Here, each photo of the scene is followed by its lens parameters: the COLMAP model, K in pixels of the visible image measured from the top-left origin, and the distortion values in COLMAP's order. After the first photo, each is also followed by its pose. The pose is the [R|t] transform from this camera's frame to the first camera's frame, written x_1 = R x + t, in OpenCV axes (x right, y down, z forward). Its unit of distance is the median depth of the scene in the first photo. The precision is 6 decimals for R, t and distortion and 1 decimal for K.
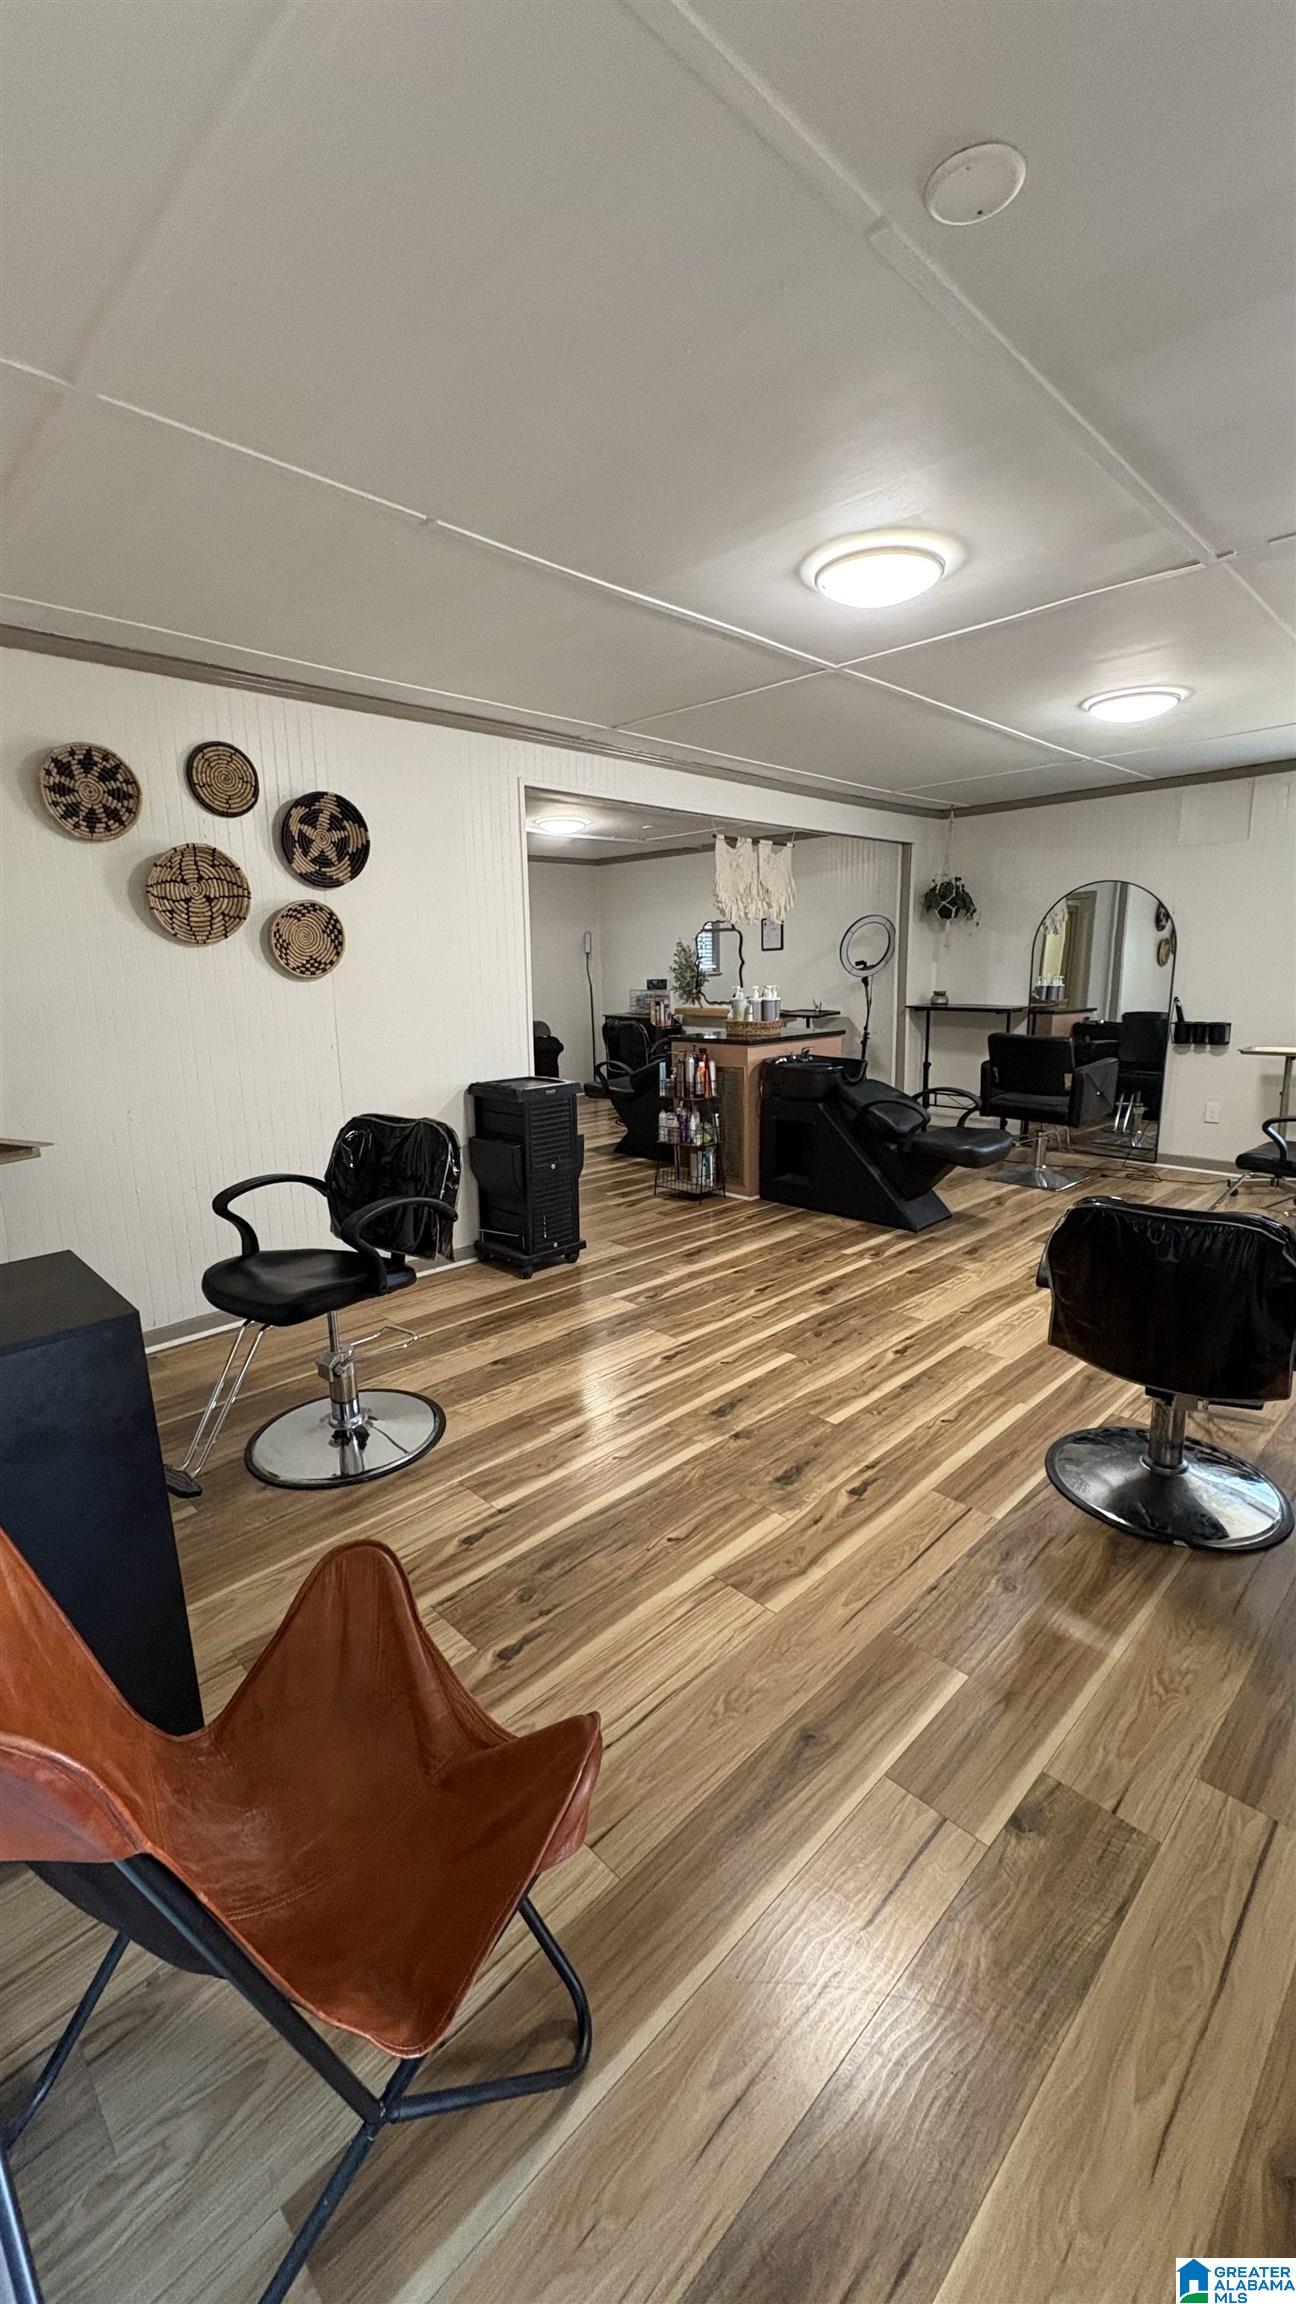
lens RADIAL K [[916.3, 0, 648.0], [0, 916.3, 1153.4], [0, 0, 1]] dist [-0.000306, 0.000838]
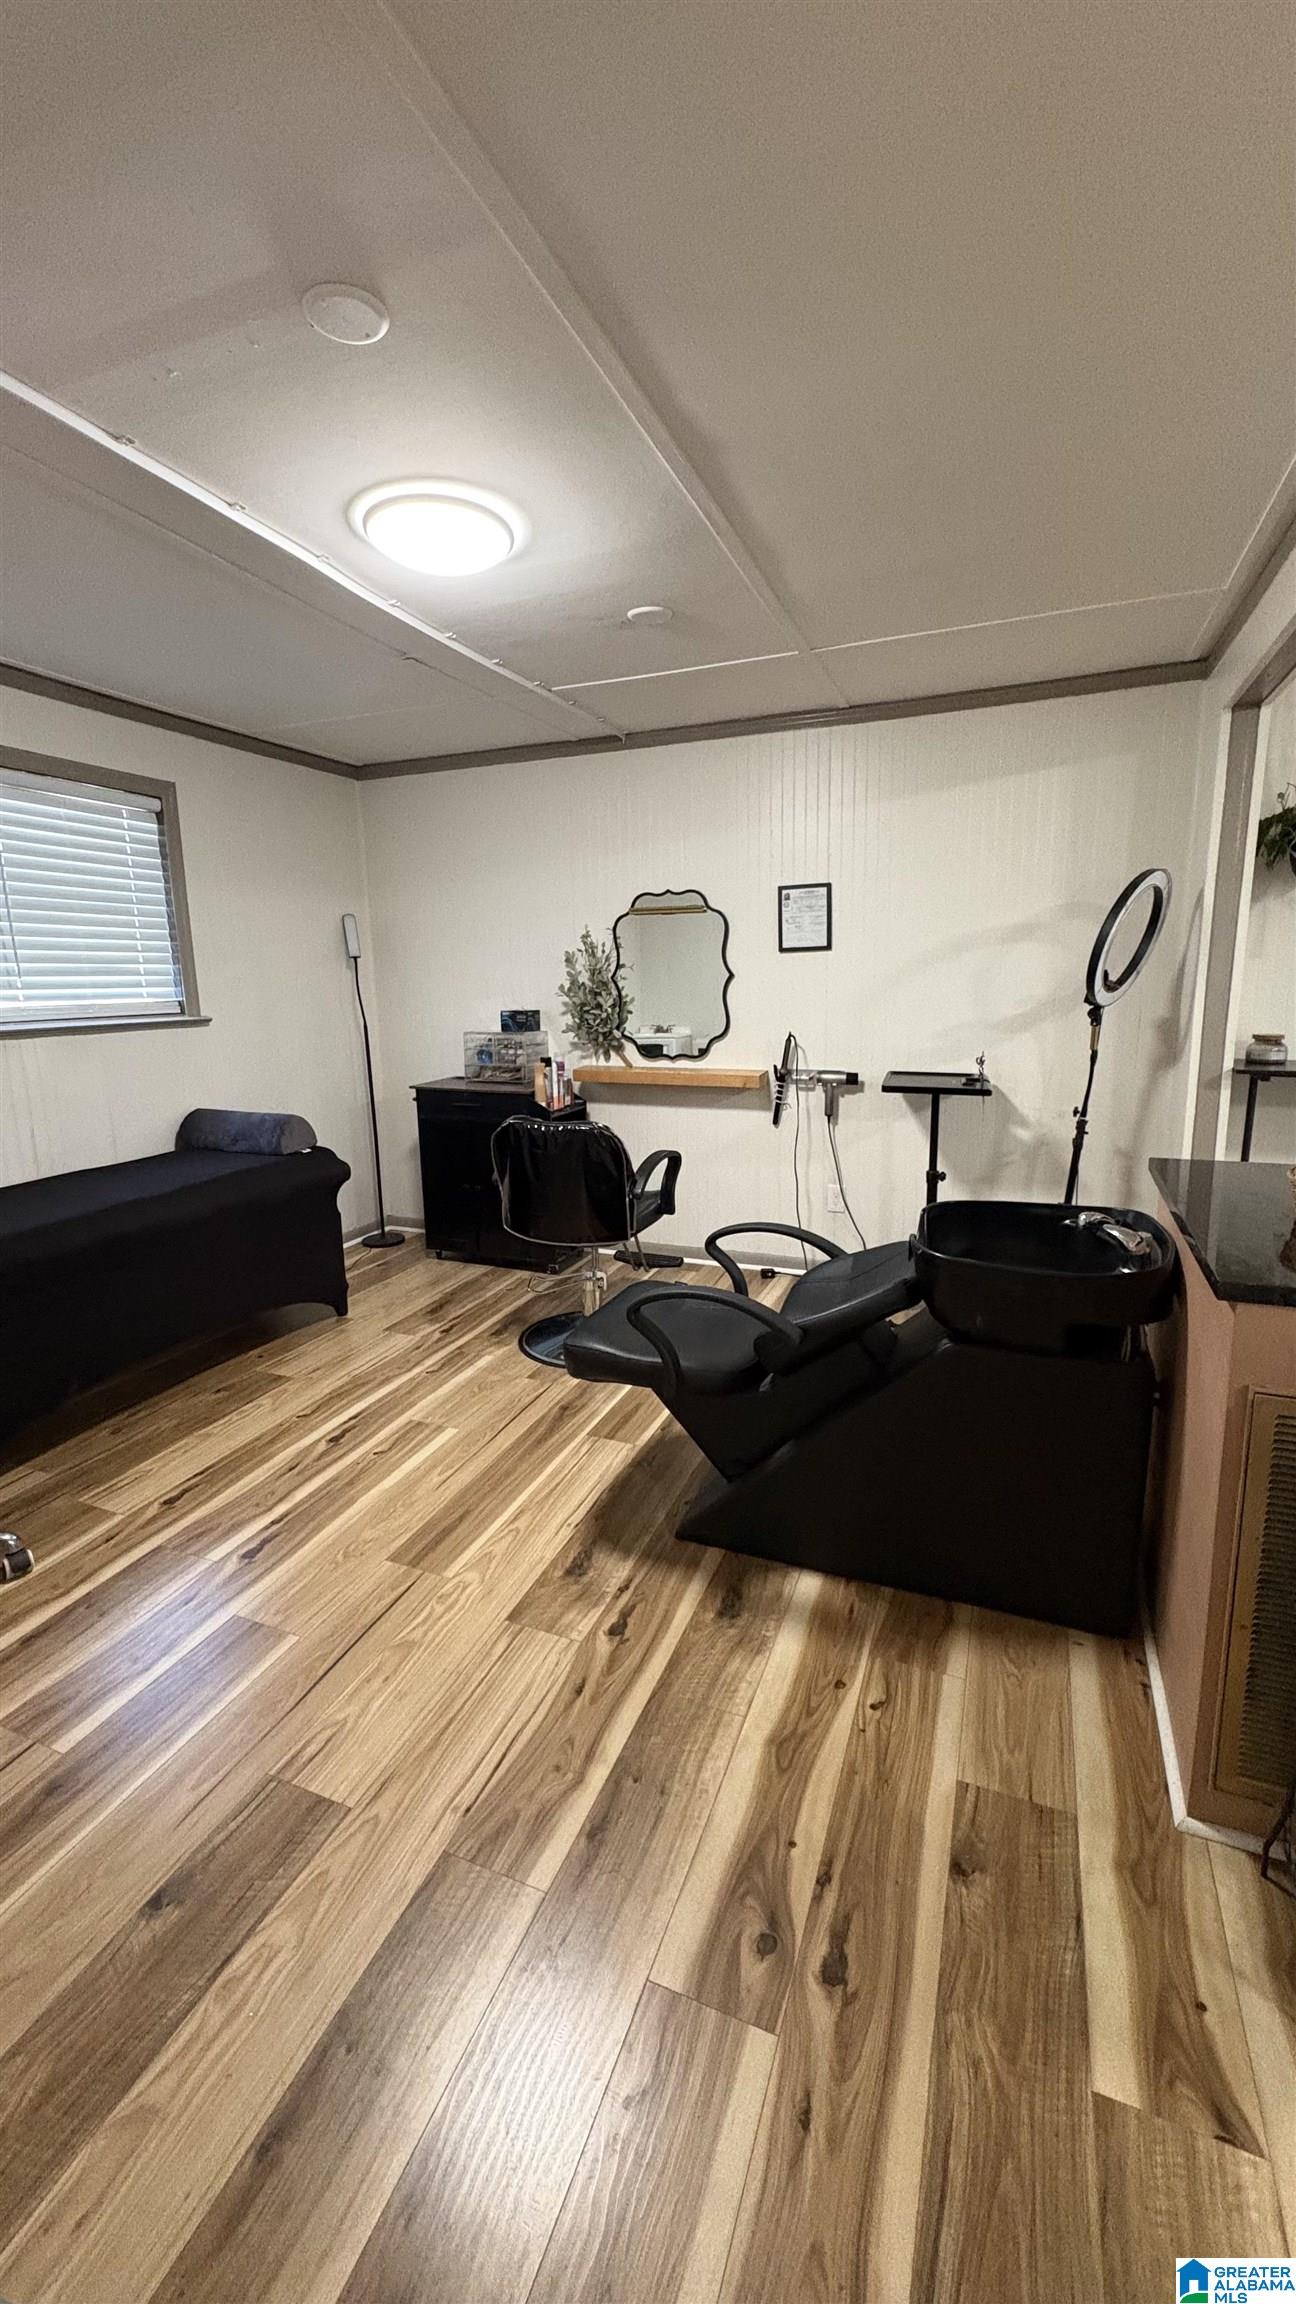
lens RADIAL K [[916.3, 0, 648.2], [0, 916.3, 1150.3], [0, 0, 1]] dist [-0.000306, 0.000838]
pose [[0.916905, -0.072769, 0.392416, -0.232892], [0.080908, 0.996713, -0.004218, -0.197159], [-0.390819, 0.035617, 0.919778, 0.961977]]
